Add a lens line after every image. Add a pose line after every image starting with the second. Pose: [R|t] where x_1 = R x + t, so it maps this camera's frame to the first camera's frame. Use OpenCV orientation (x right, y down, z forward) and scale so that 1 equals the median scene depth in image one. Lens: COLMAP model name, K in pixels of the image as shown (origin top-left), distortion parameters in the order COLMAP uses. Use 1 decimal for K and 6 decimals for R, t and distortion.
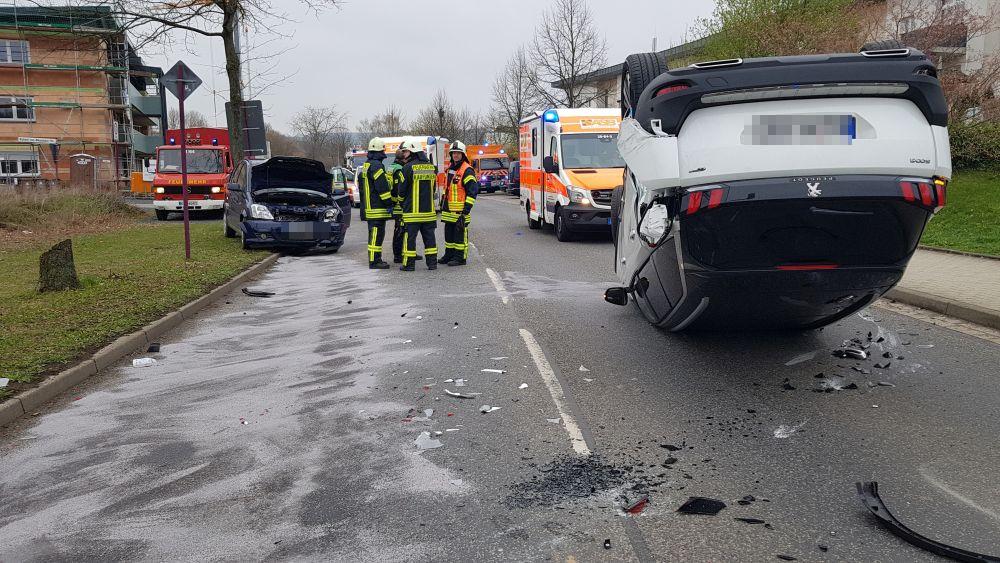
lens RADIAL K [[765.5, 0, 520.1], [0, 765.5, 283.3], [0, 0, 1]] dist [0.105706, -0.168468]
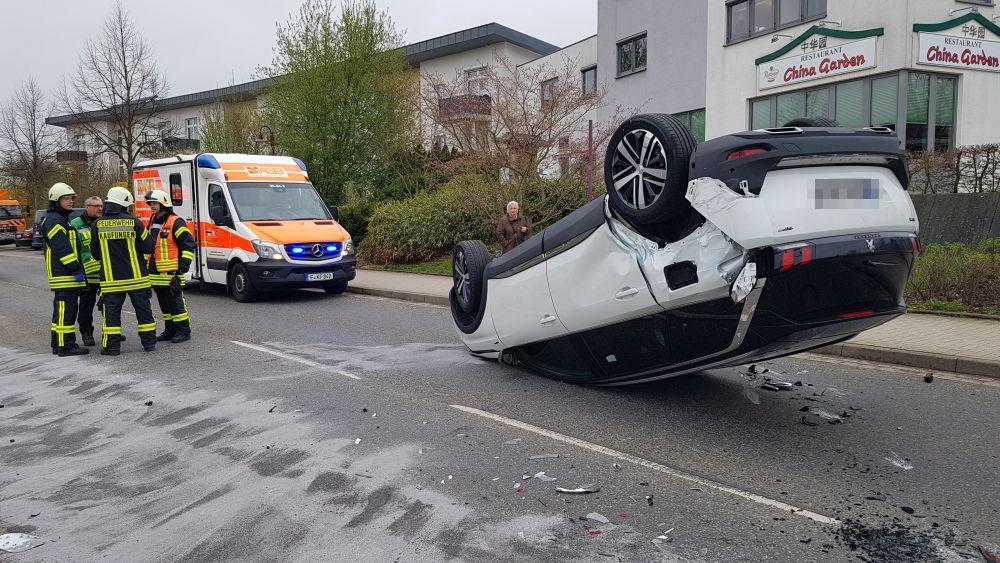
lens RADIAL K [[767.2, 0, 489.0], [0, 767.2, 285.6], [0, 0, 1]] dist [0.108484, -0.173351]
pose [[0.832564, -0.055017, 0.551190, -0.217625], [0.087197, 0.995667, -0.032326, -0.022252], [-0.547023, 0.074975, 0.833753, 0.107752]]
